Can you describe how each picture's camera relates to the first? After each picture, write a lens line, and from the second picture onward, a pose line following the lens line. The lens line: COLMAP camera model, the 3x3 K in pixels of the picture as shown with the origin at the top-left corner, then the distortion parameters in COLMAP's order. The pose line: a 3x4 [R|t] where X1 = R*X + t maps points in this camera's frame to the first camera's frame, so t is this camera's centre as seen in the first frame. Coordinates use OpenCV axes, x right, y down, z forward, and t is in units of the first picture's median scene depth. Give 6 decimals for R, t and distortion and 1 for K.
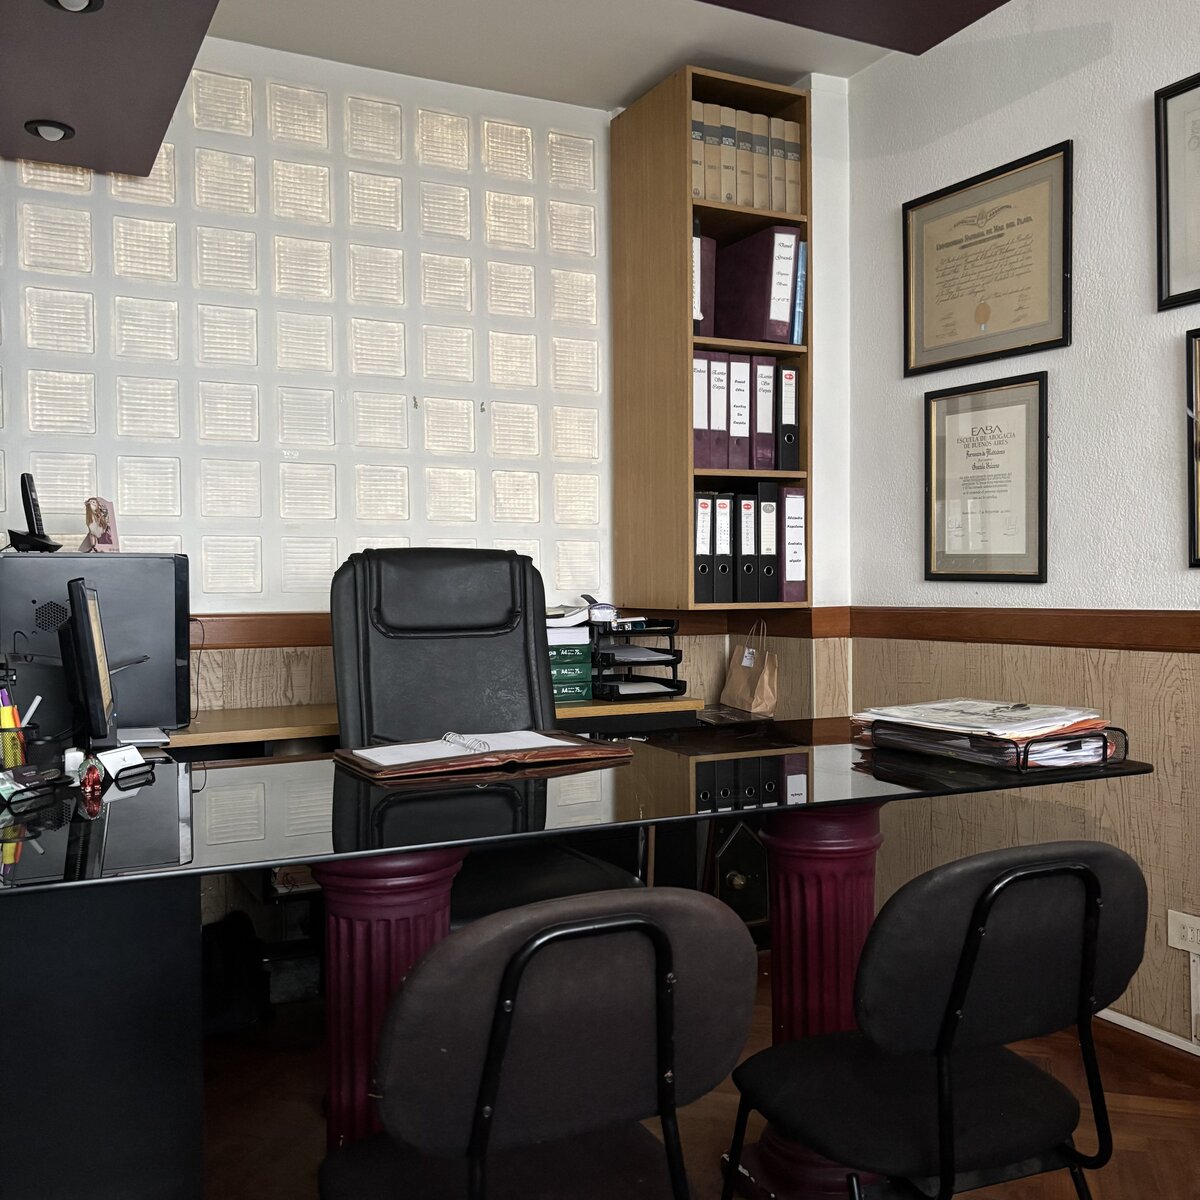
lens RADIAL K [[1210.9, 0, 609.5], [0, 1210.9, 599.5], [0, 0, 1]] dist [0.005107, 0.000000]
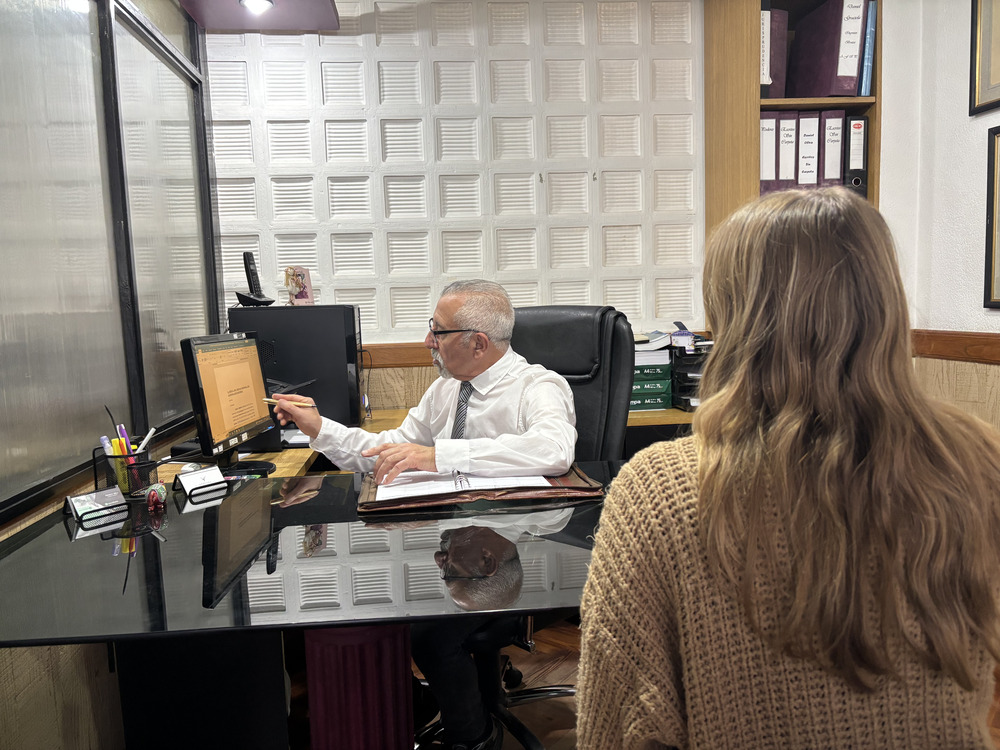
lens RADIAL K [[755.6, 0, 504.4], [0, 755.6, 374.1], [0, 0, 1]] dist [0.010777, -0.020158]
pose [[0.926446, 0.012657, -0.376215, 0.113435], [0.022993, 0.995666, 0.090119, -0.025674], [0.375725, -0.092141, 0.922139, 0.208698]]
